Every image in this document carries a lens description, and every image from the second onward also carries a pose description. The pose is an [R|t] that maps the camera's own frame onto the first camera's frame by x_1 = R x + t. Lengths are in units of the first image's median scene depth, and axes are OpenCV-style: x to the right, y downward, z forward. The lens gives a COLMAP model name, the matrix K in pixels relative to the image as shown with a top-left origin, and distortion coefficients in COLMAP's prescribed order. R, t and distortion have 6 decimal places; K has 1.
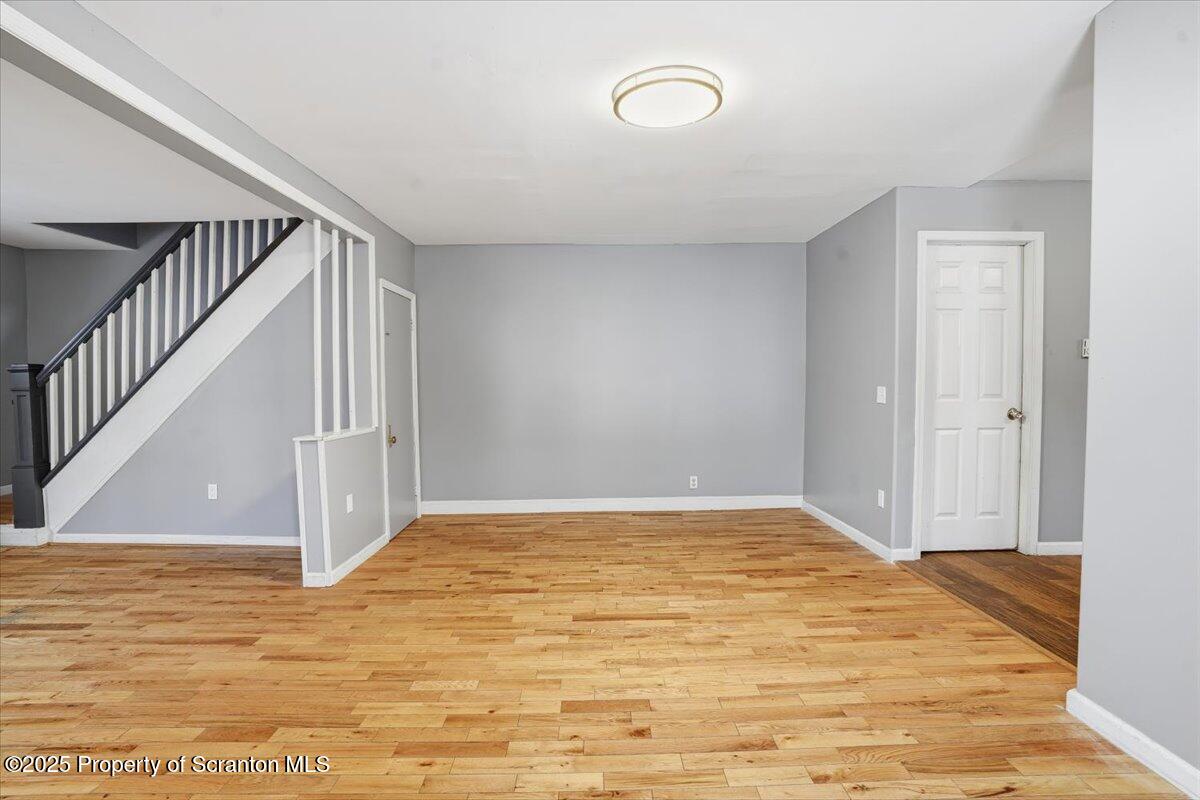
lens RADIAL K [[586.0, 0, 608.6], [0, 586.0, 399.6], [0, 0, 1]] dist [-0.047951, 0.012595]
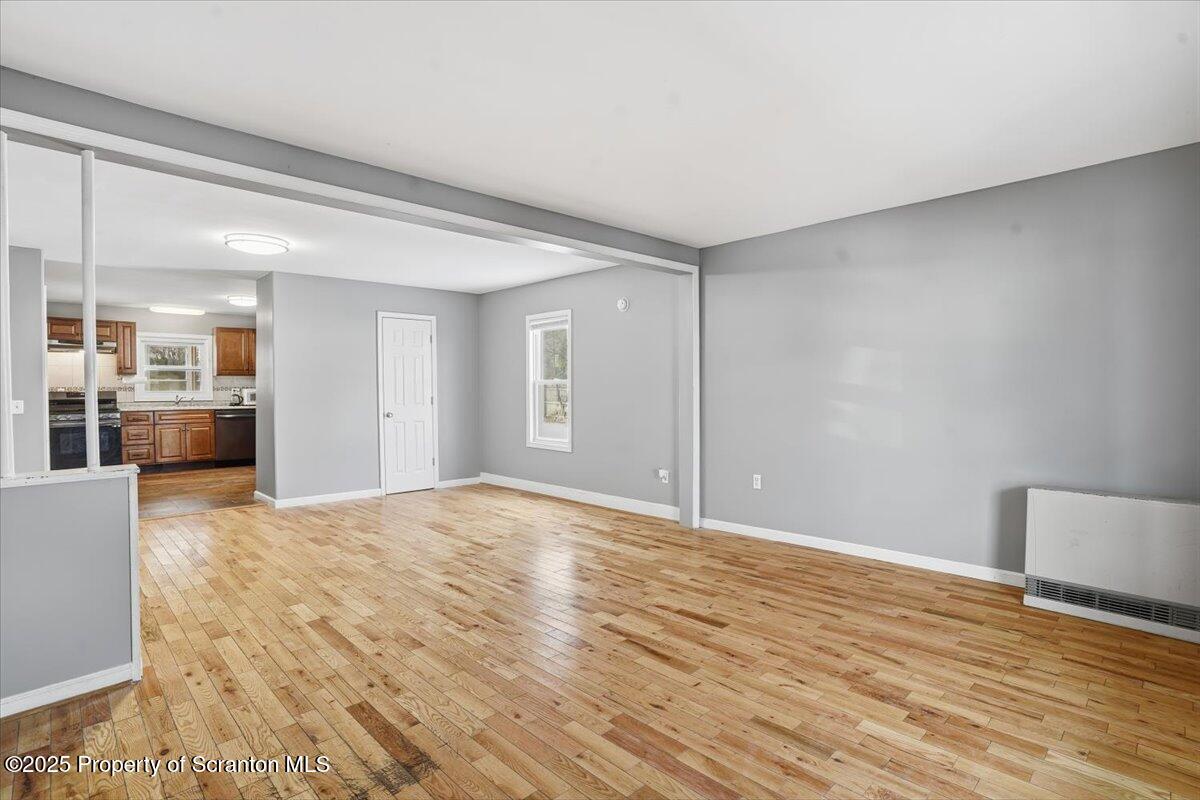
lens RADIAL K [[586.0, 0, 590.9], [0, 586.0, 395.7], [0, 0, 1]] dist [-0.047951, 0.012595]
pose [[-0.678053, 0.005631, 0.734991, -1.806114], [0.036869, 0.998972, 0.026359, -0.028012], [-0.734087, 0.044971, -0.677564, 1.338412]]
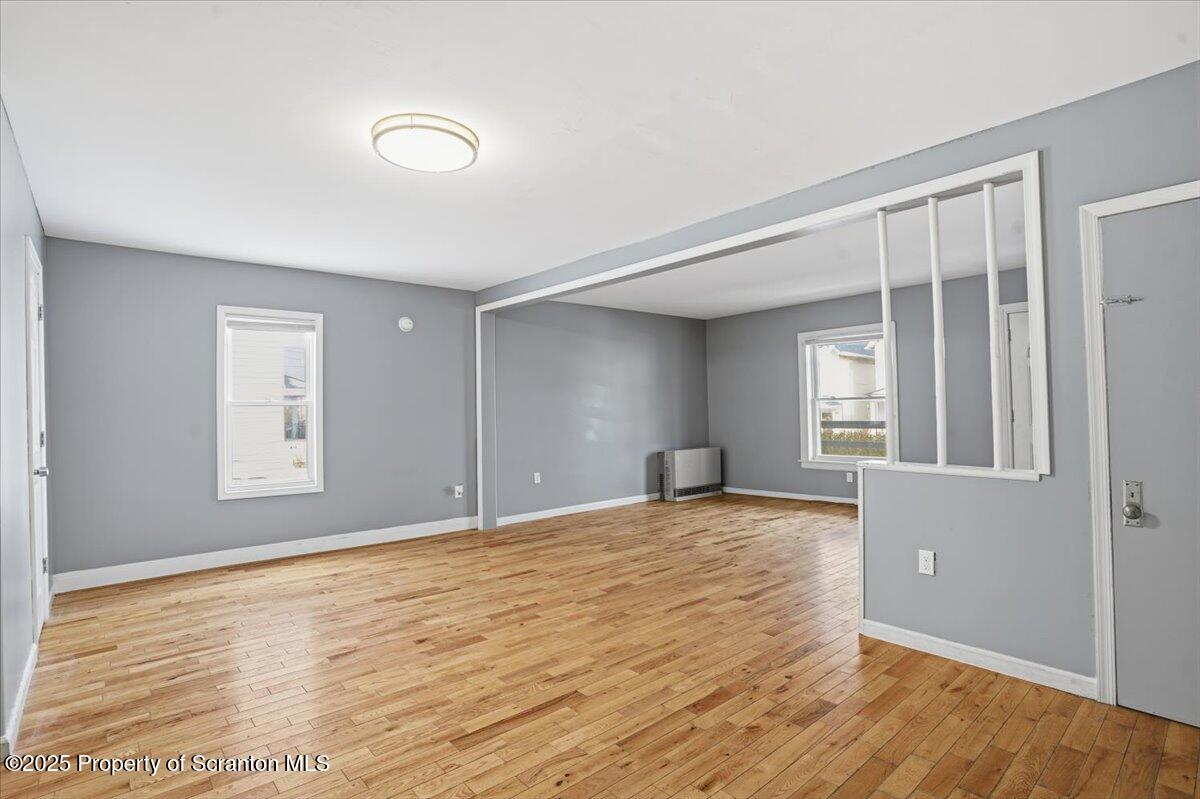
lens RADIAL K [[586.0, 0, 597.8], [0, 586.0, 398.3], [0, 0, 1]] dist [-0.047951, 0.012595]
pose [[-0.766674, 0.011821, -0.641928, 0.490063], [0.005206, 0.999912, 0.012196, -0.061817], [0.642016, 0.006009, -0.766668, 1.799524]]
